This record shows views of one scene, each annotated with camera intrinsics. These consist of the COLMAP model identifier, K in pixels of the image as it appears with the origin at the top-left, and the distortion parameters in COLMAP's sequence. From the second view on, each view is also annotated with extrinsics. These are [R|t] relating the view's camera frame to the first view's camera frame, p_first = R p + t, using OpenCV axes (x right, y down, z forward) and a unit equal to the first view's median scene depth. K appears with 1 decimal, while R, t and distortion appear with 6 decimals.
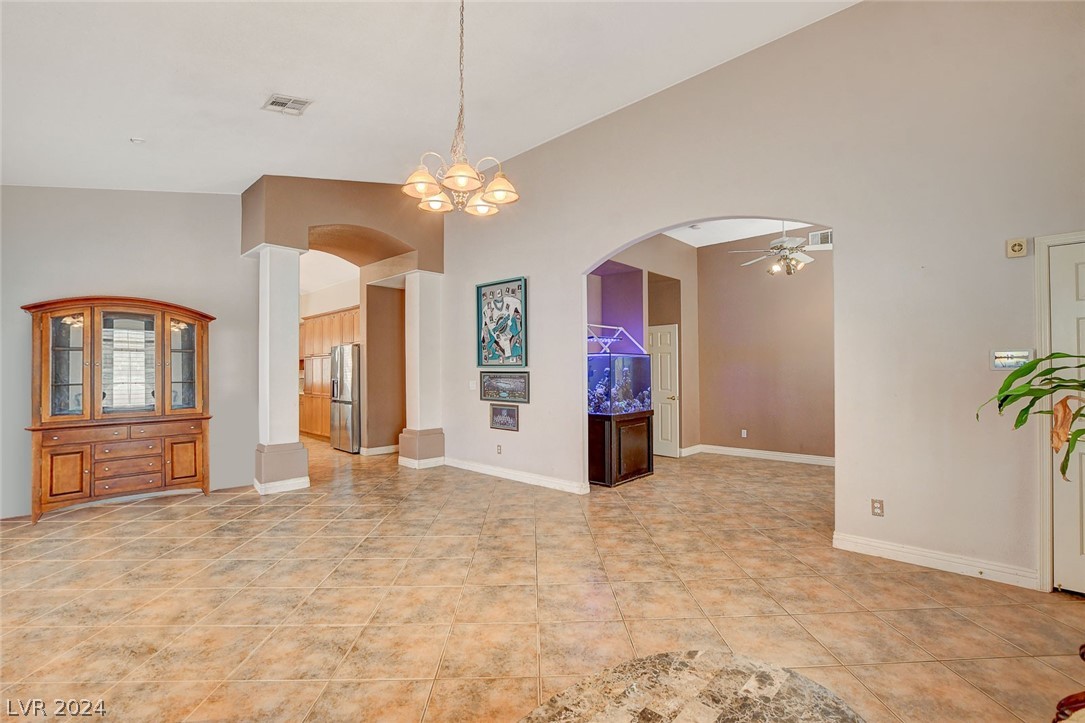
lens RADIAL K [[479.4, 0, 546.4], [0, 479.4, 364.7], [0, 0, 1]] dist [-0.027340, 0.000718]
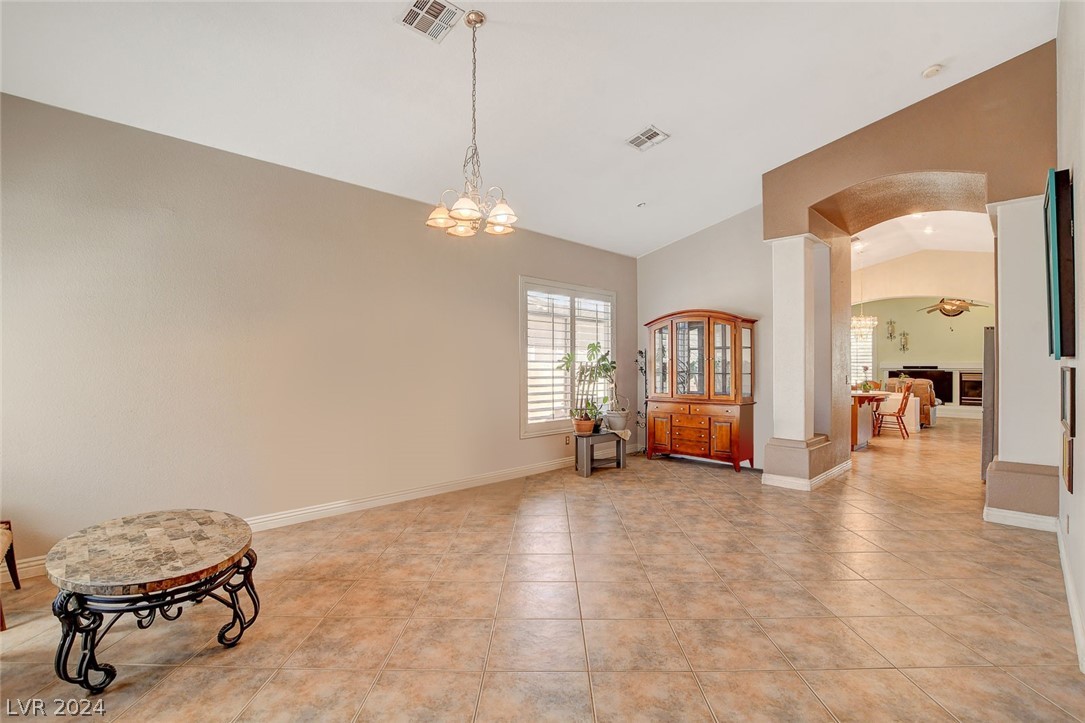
lens RADIAL K [[495.6, 0, 550.0], [0, 495.6, 363.4], [0, 0, 1]] dist [-0.019600, 0.000059]
pose [[-0.027551, 0.001411, -0.999619, 0.440004], [0.011947, 0.999928, 0.001082, 0.003648], [0.999549, -0.011912, -0.027566, 0.502955]]
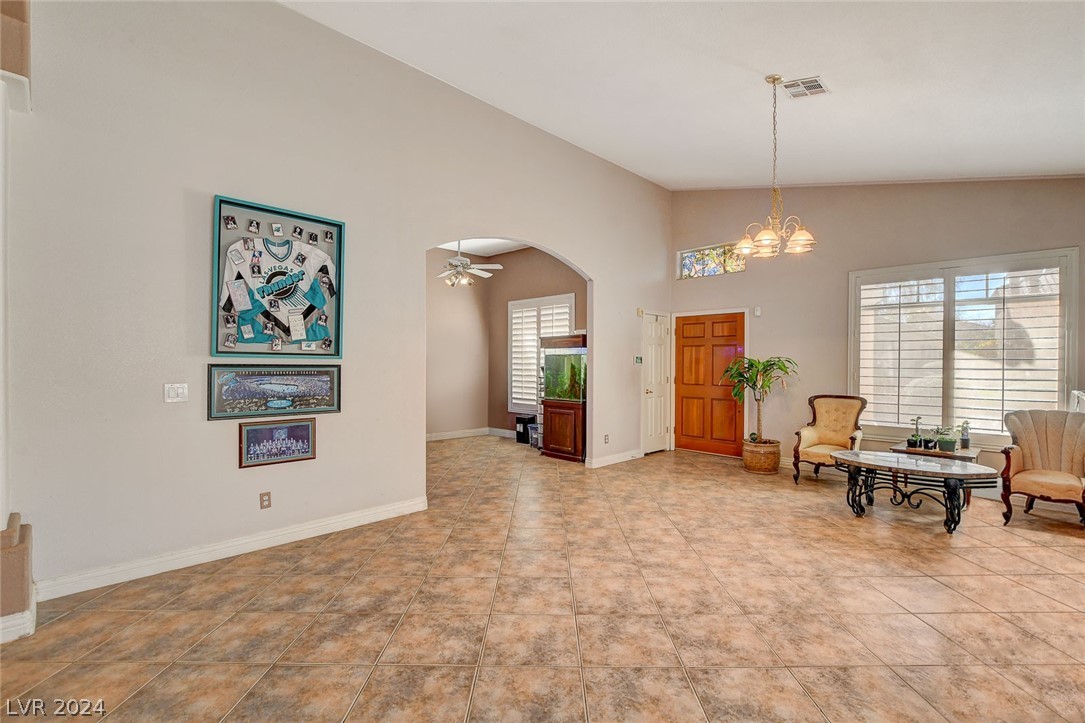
lens RADIAL K [[487.3, 0, 544.0], [0, 487.3, 363.0], [0, 0, 1]] dist [-0.018172, 0.000286]
pose [[0.031424, 0.006723, 0.999484, -0.701955], [-0.013993, 0.999882, -0.006286, 0.011989], [-0.999408, -0.013789, 0.031515, 0.684158]]
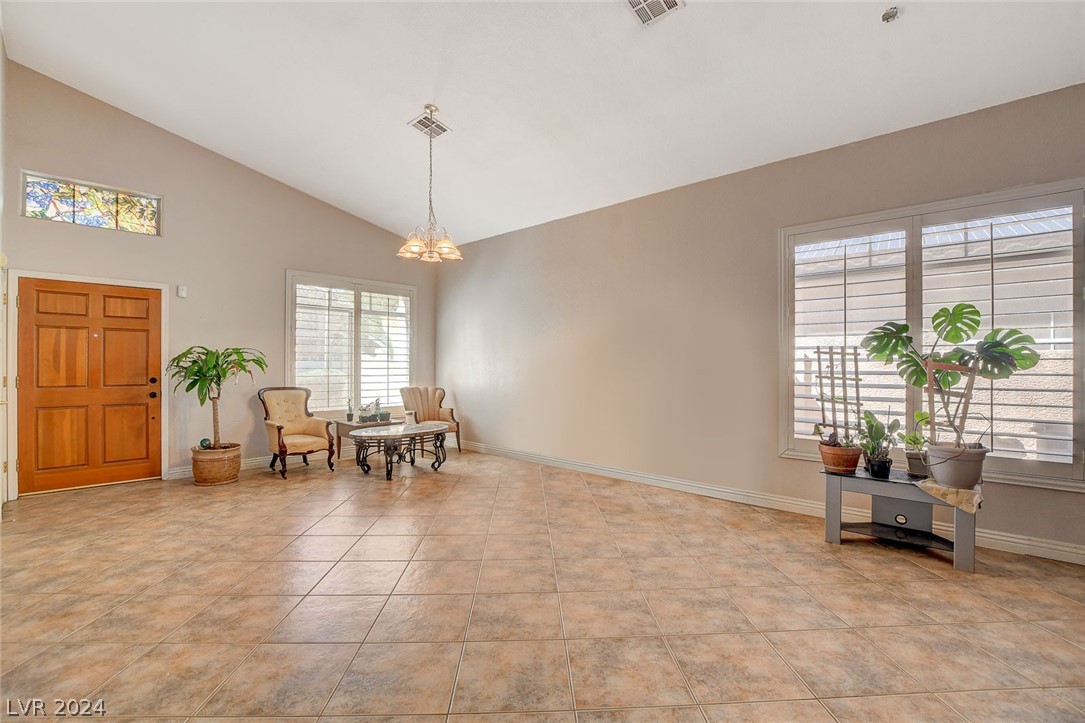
lens RADIAL K [[479.4, 0, 546.4], [0, 479.4, 364.7], [0, 0, 1]] dist [-0.027340, 0.000718]
pose [[-0.999905, 0.005759, -0.012496, -0.236161], [0.005879, 0.999937, -0.009584, 0.028957], [0.012440, -0.009656, -0.999876, 1.121992]]
